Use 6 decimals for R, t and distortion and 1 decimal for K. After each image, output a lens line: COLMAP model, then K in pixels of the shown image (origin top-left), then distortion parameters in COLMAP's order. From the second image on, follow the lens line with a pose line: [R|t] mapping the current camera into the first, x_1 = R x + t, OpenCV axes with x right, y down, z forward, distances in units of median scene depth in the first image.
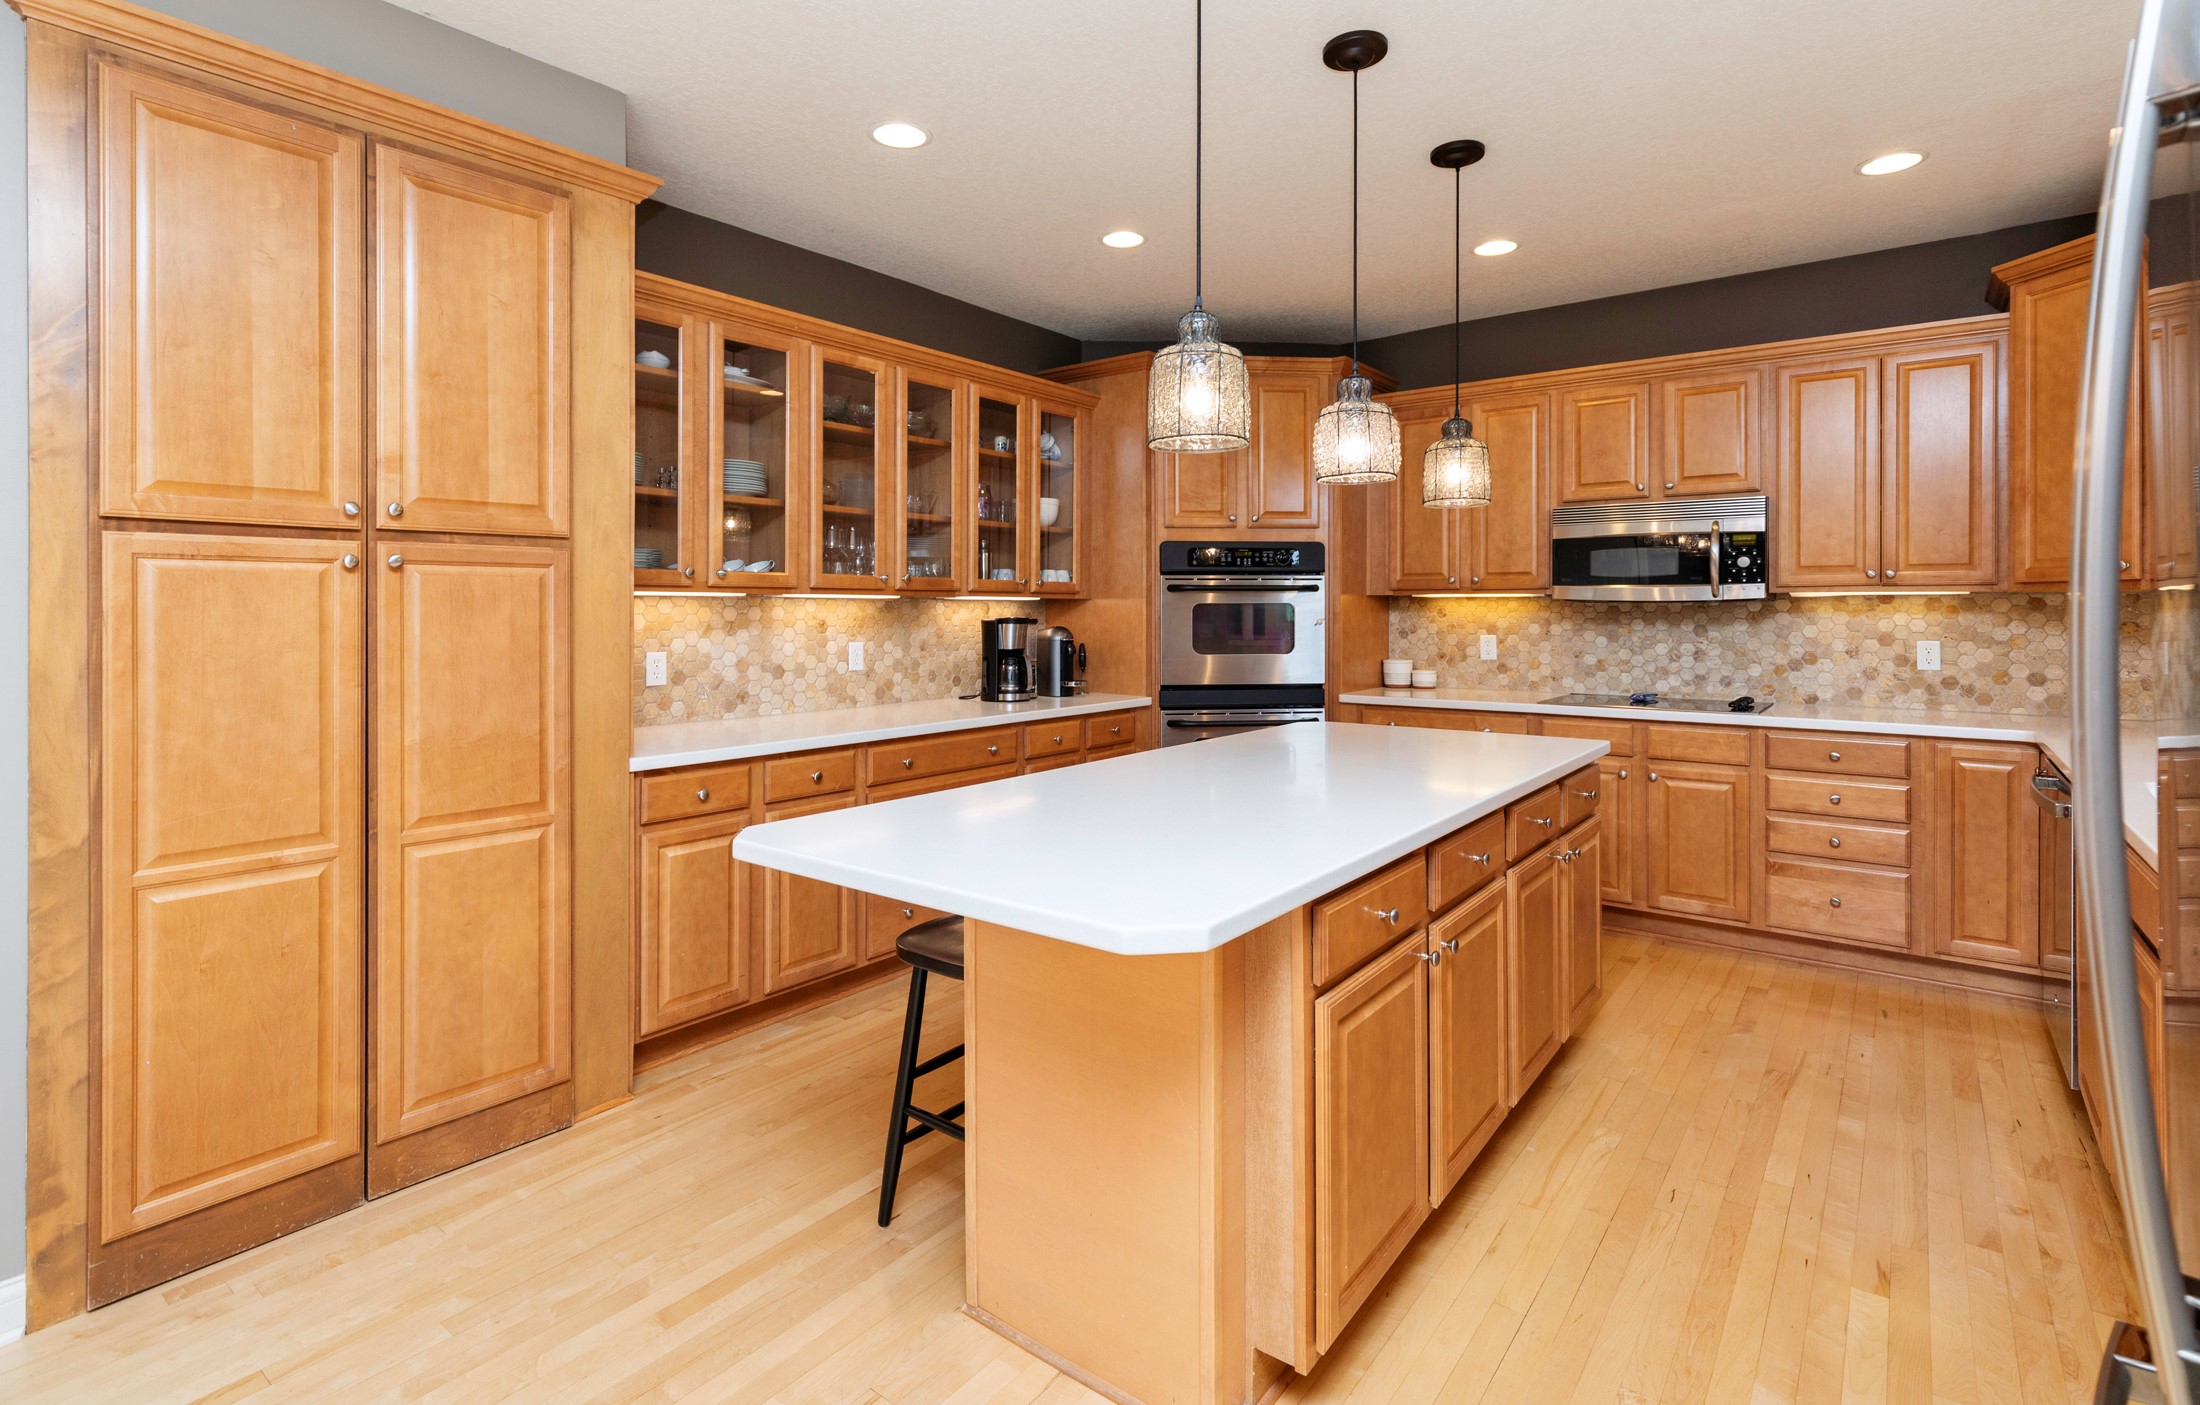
lens RADIAL K [[998.2, 0, 1098.4], [0, 998.2, 605.2], [0, 0, 1]] dist [-0.000790, -0.000783]
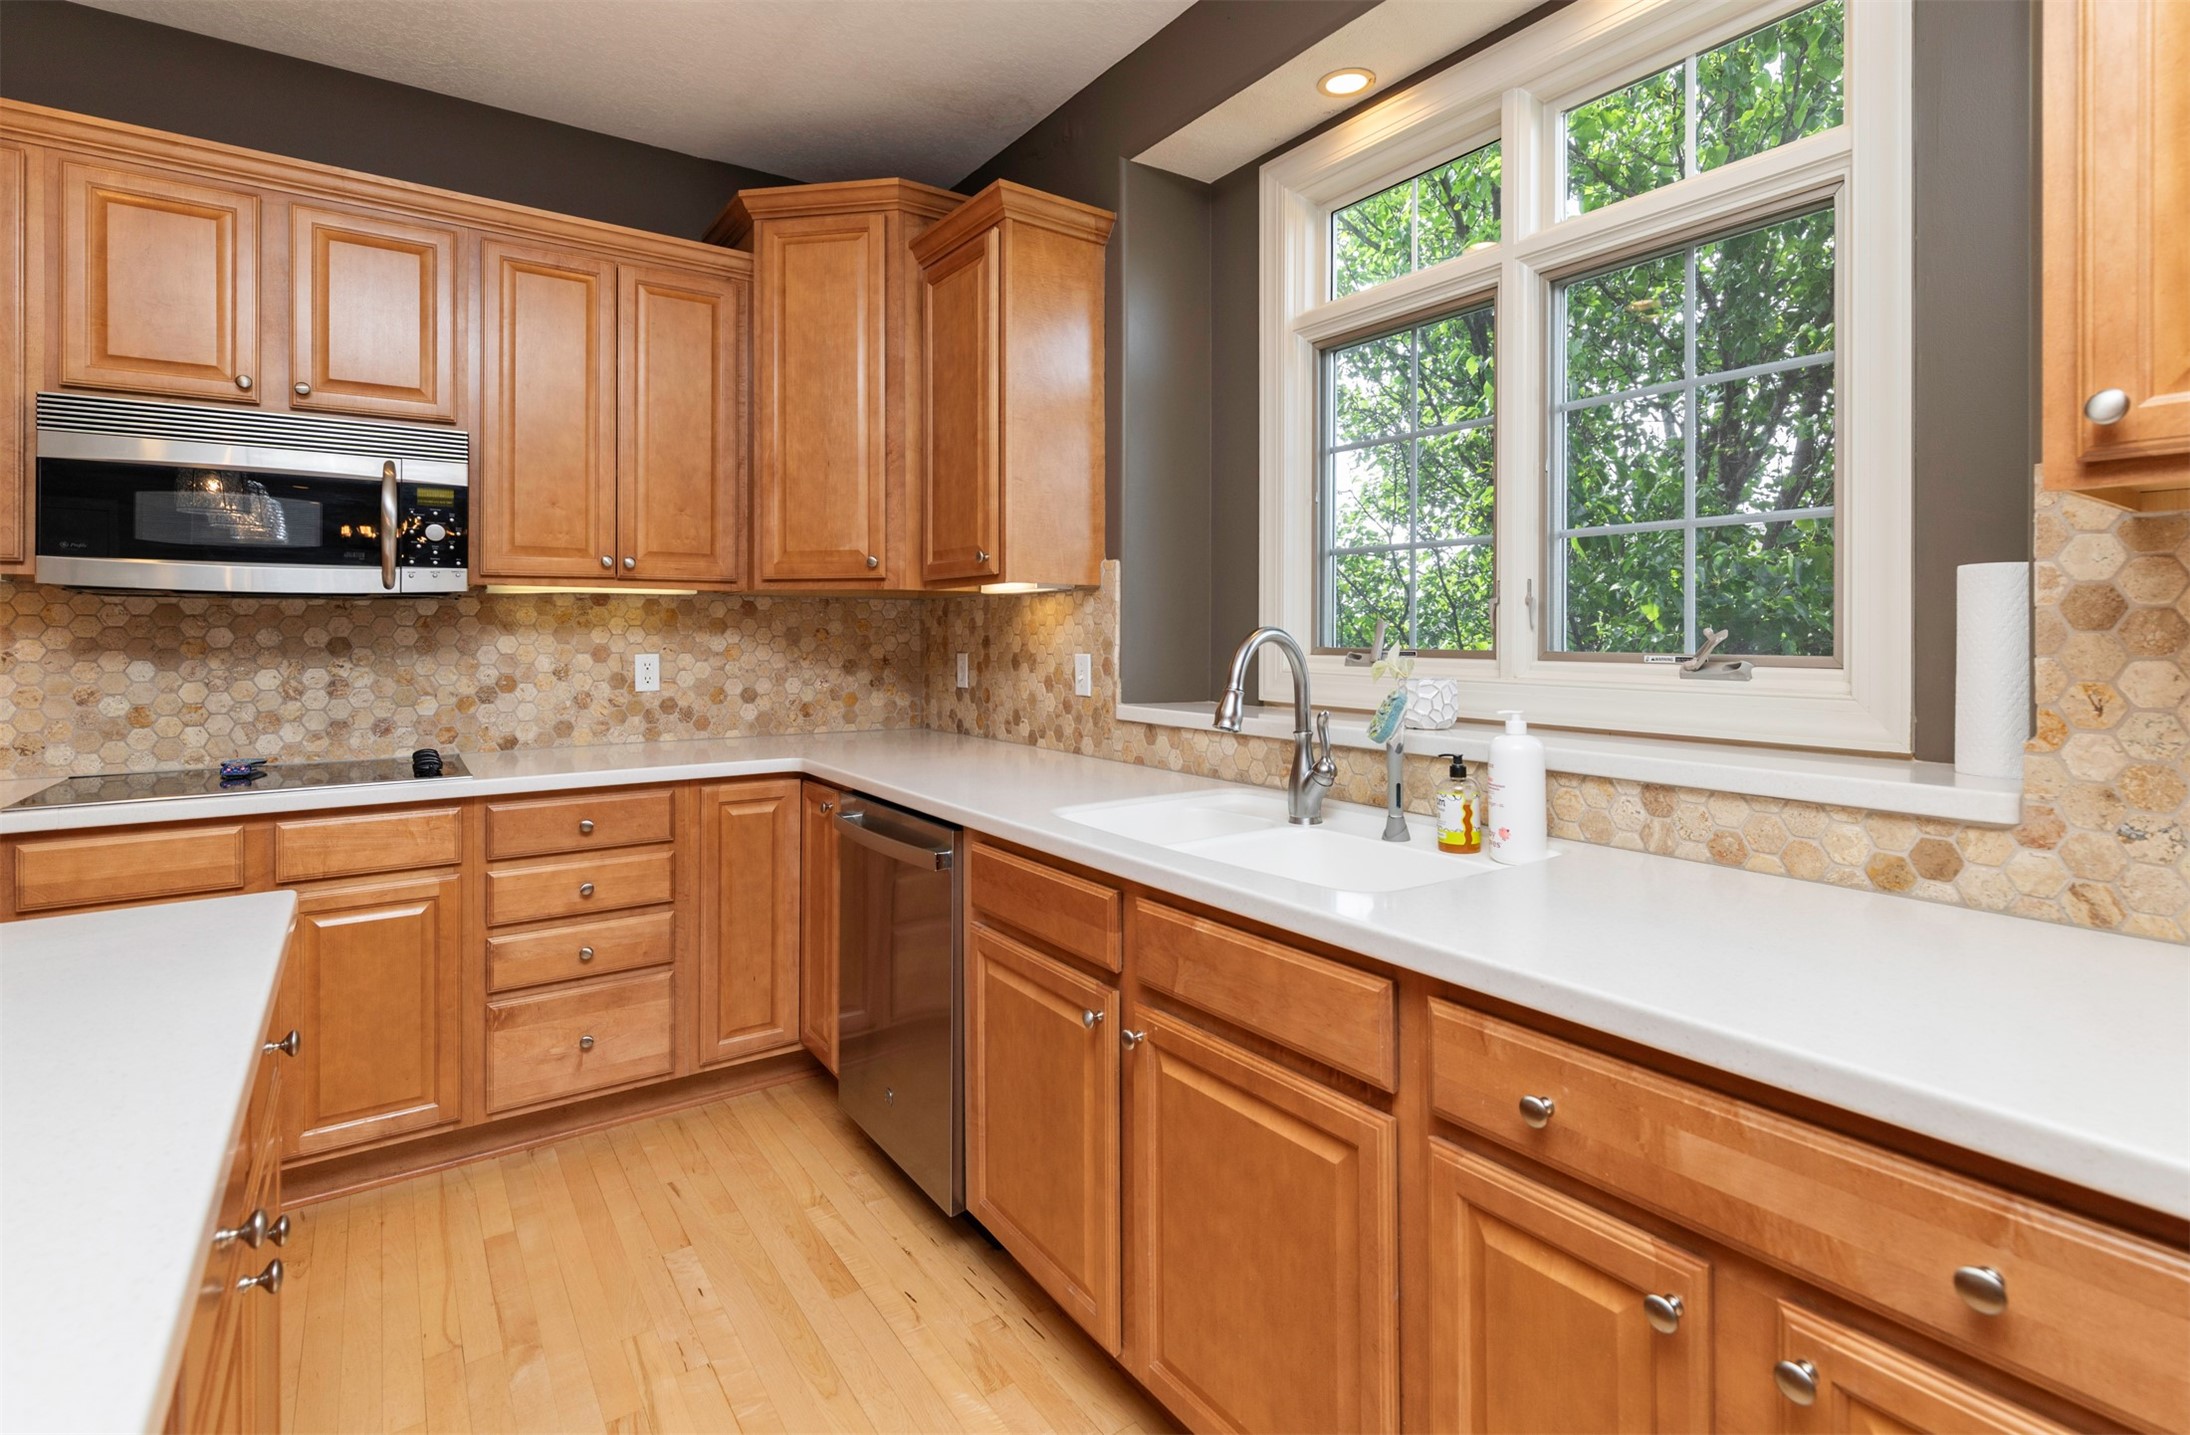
lens RADIAL K [[1074.8, 0, 1094.9], [0, 1074.8, 627.7], [0, 0, 1]] dist [0.000213, -0.000700]
pose [[0.295834, 0.003260, 0.955234, 0.131740], [-0.001562, 0.999994, -0.002929, 0.017094], [-0.955238, -0.000626, 0.295838, 0.414167]]
